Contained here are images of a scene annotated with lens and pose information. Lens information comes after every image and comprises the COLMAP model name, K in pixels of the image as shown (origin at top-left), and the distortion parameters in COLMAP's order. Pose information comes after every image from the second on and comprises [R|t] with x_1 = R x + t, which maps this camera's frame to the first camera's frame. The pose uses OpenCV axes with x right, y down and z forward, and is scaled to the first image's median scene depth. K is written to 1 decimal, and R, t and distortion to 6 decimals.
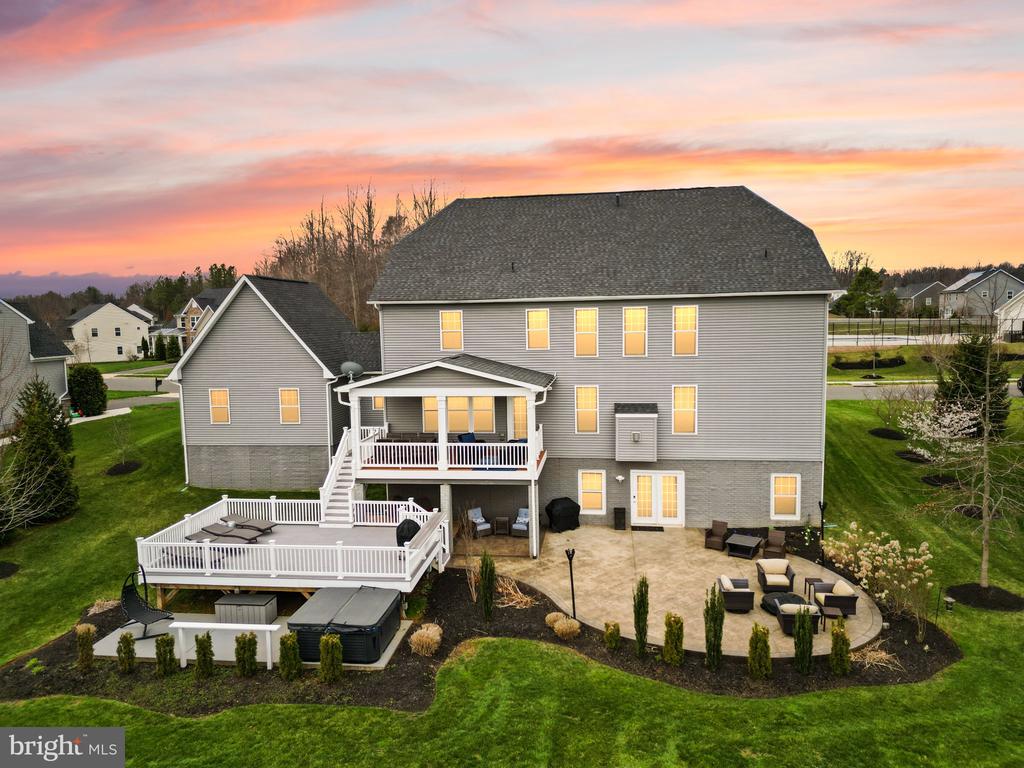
lens RADIAL K [[725.3, 0, 508.9], [0, 725.3, 384.7], [0, 0, 1]] dist [0.080199, -0.005543]
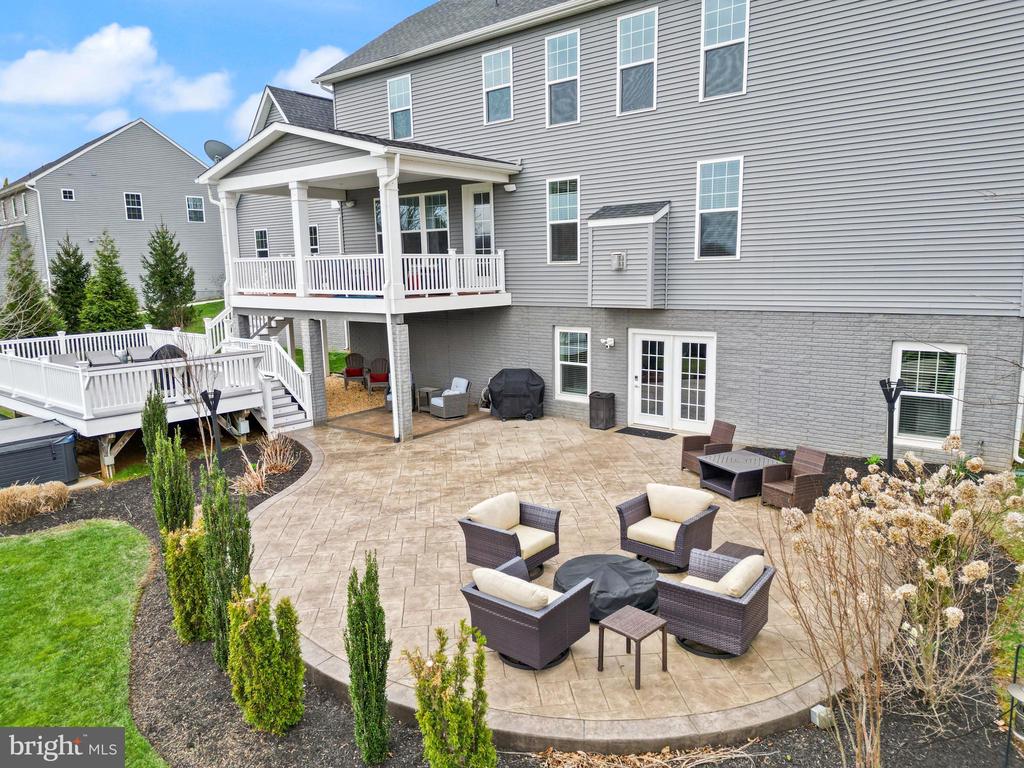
lens RADIAL K [[725.3, 0, 511.1], [0, 725.3, 382.8], [0, 0, 1]] dist [0.080199, -0.005543]
pose [[0.832957, 0.086937, -0.546465, 0.408850], [-0.047418, 0.995162, 0.086042, 0.116534], [0.551302, -0.045757, 0.833050, 0.481301]]
